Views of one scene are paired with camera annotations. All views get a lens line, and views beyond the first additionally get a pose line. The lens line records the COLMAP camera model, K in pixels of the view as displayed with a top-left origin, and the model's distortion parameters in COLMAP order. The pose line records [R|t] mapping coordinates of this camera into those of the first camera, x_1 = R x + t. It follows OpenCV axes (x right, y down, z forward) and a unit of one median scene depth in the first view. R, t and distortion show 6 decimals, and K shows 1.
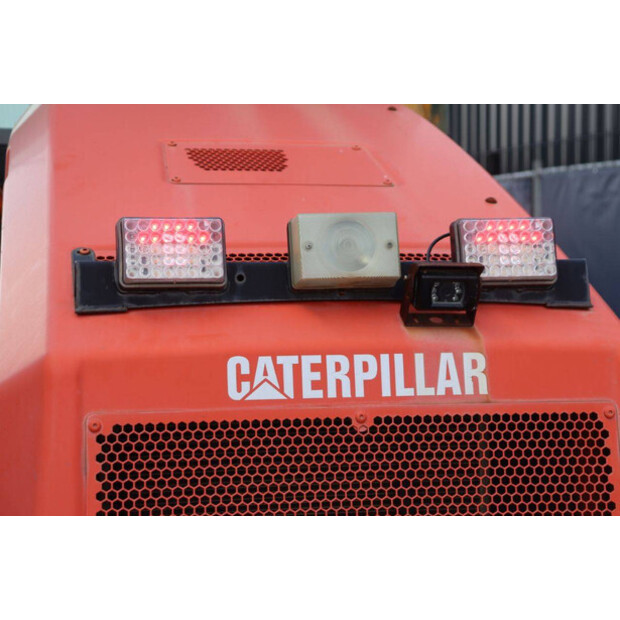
lens RADIAL K [[1431.9, 0, 310.0], [0, 1431.9, 310.0], [0, 0, 1]] dist [0.293075, 0.069948]
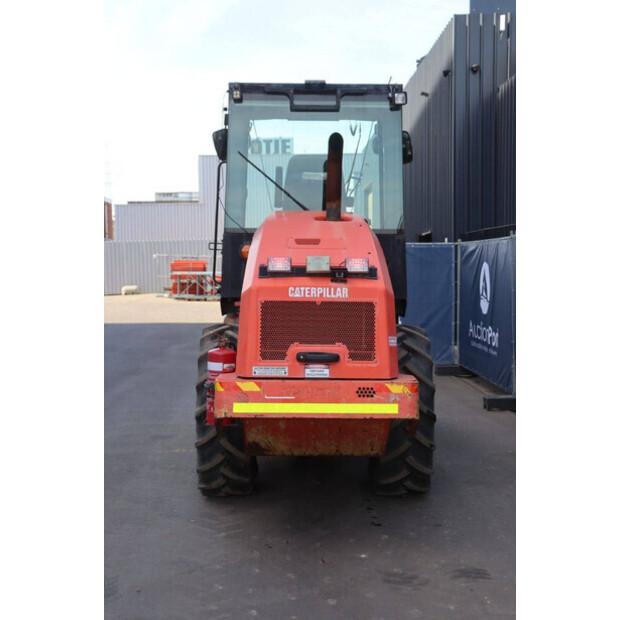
lens RADIAL K [[1000.7, 0, 310.0], [0, 1000.7, 310.0], [0, 0, 1]] dist [0.085680, 0.131468]
pose [[0.981216, 0.019471, -0.191925, 0.605315], [-0.020858, 0.999769, -0.005208, 0.116658], [0.191779, 0.009113, 0.981396, -2.067201]]
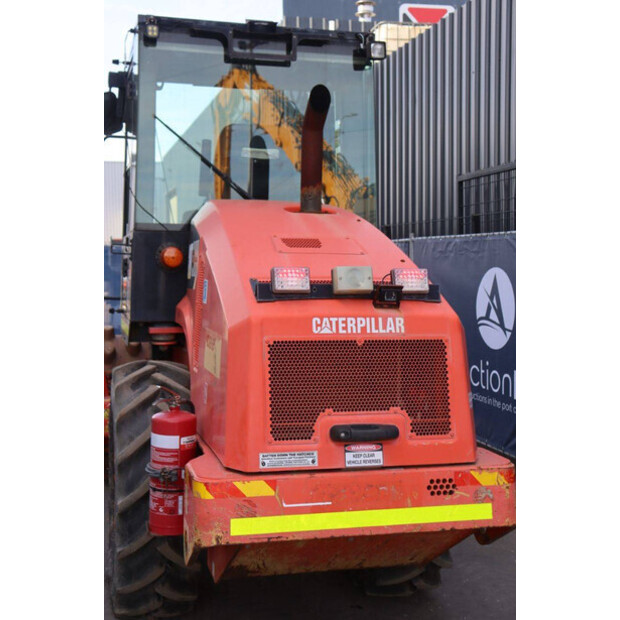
lens RADIAL K [[883.9, 0, 310.0], [0, 883.9, 310.0], [0, 0, 1]] dist [0.034353, 0.130723]
pose [[0.998712, 0.009990, 0.049753, -0.143451], [-0.009818, 0.999945, -0.003694, 0.023201], [-0.049788, 0.003201, 0.998755, -0.692976]]
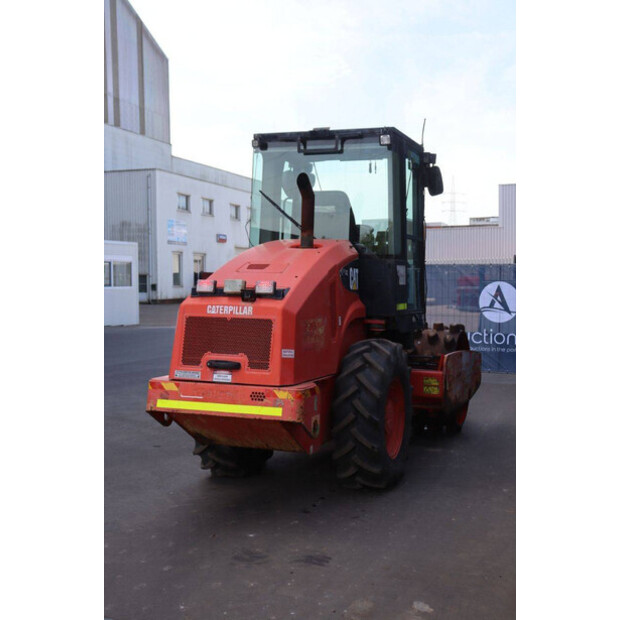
lens RADIAL K [[863.5, 0, 310.0], [0, 863.5, 310.0], [0, 0, 1]] dist [0.011543, 0.054445]
pose [[0.848413, 0.035485, -0.528145, 1.962728], [-0.043710, 0.999039, -0.003093, 0.042007], [0.527528, 0.025710, 0.849149, -1.557263]]
